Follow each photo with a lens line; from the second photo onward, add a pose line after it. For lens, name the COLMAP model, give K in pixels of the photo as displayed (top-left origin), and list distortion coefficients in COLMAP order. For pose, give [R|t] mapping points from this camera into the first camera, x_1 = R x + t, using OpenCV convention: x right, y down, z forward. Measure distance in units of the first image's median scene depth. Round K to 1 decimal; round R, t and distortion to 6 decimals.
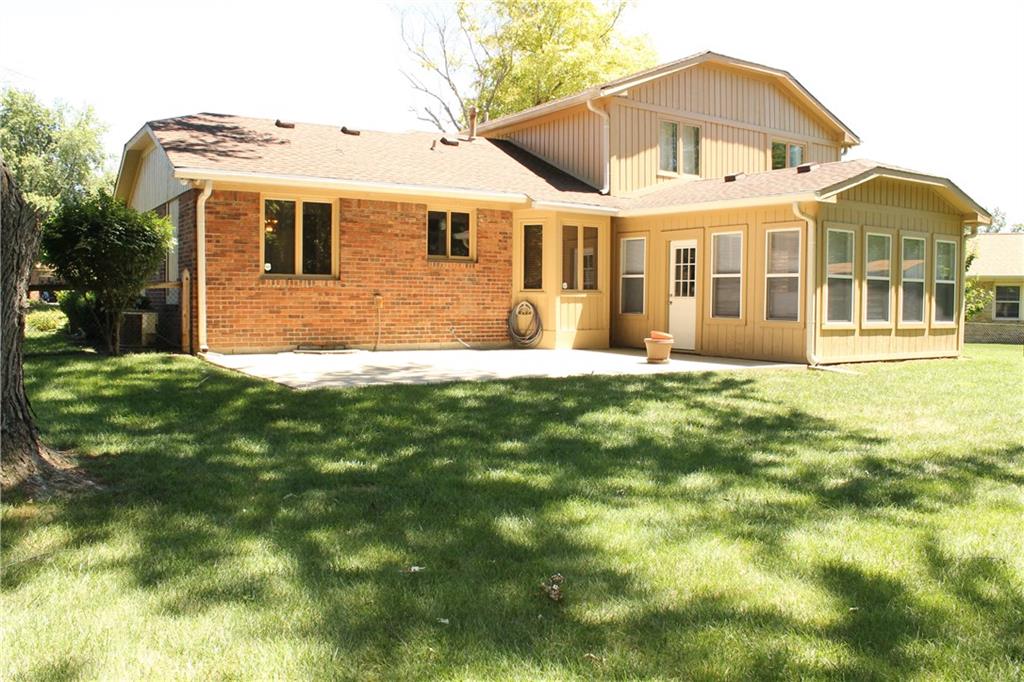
lens RADIAL K [[862.0, 0, 515.1], [0, 862.0, 343.2], [0, 0, 1]] dist [-0.162194, 0.144945]
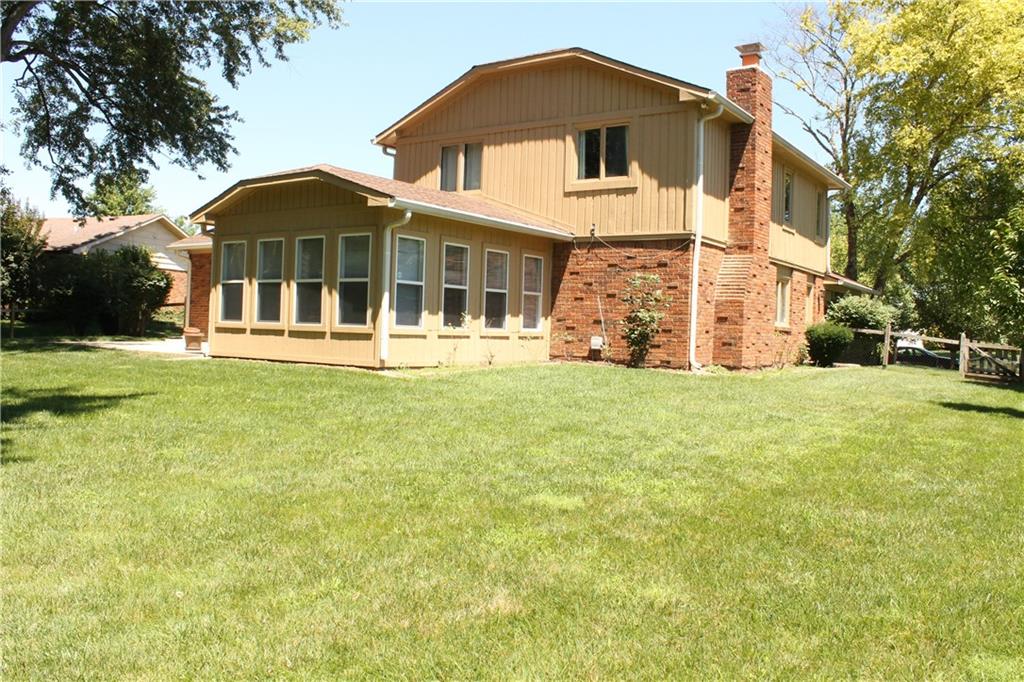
lens RADIAL K [[862.0, 0, 510.4], [0, 862.0, 338.9], [0, 0, 1]] dist [-0.162194, 0.144945]
pose [[0.370908, 0.008953, -0.928626, 1.434285], [-0.074245, 0.997039, -0.020042, -0.005115], [0.925697, 0.076379, 0.370474, 0.828564]]
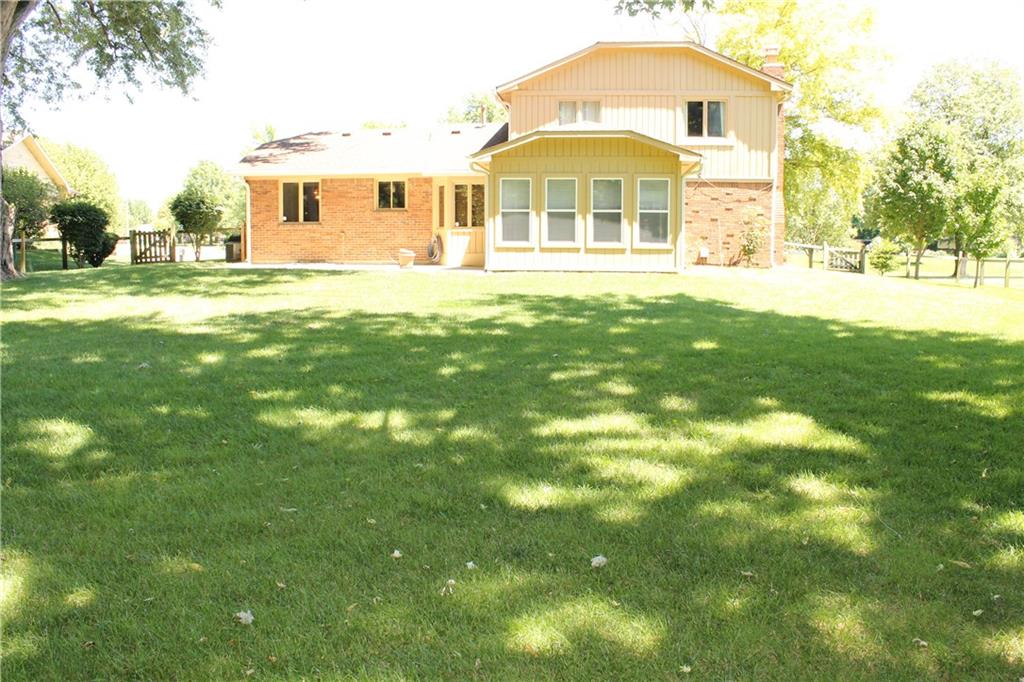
lens RADIAL K [[862.0, 0, 512.9], [0, 862.0, 341.2], [0, 0, 1]] dist [-0.162194, 0.144945]
pose [[0.771199, 0.058252, -0.633923, 1.185919], [-0.028652, 0.997972, 0.056847, 0.054381], [0.635949, -0.025677, 0.771304, -0.127000]]
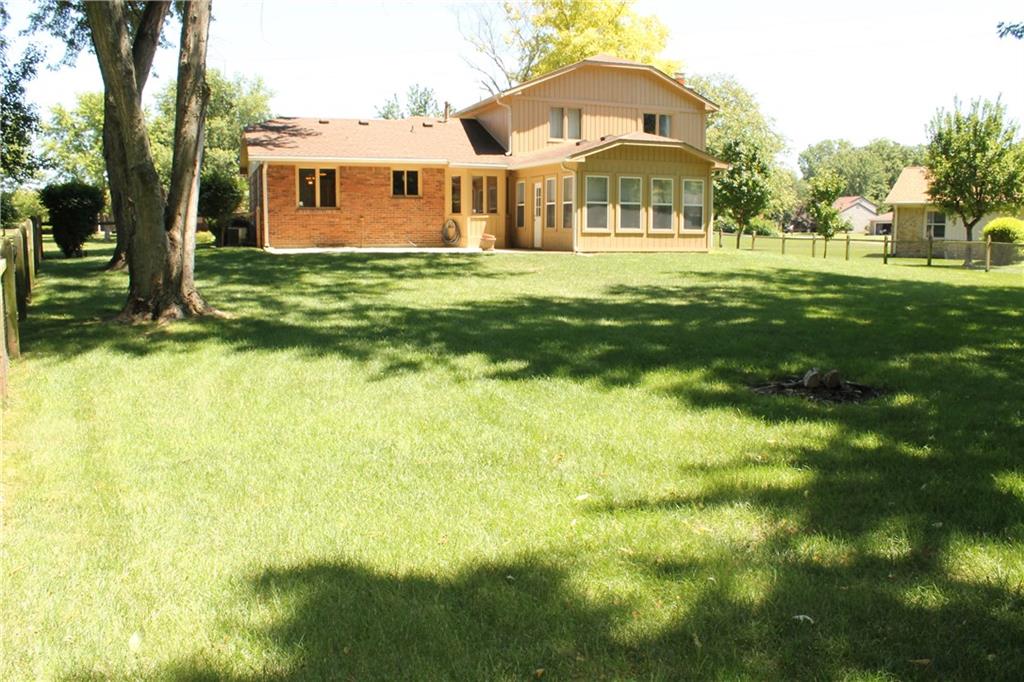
lens RADIAL K [[862.0, 0, 512.2], [0, 862.0, 341.1], [0, 0, 1]] dist [-0.162194, 0.144945]
pose [[0.976248, 0.019247, -0.215797, 0.540336], [-0.002901, 0.997118, 0.075807, 0.066237], [0.216634, -0.073380, 0.973491, -0.719081]]
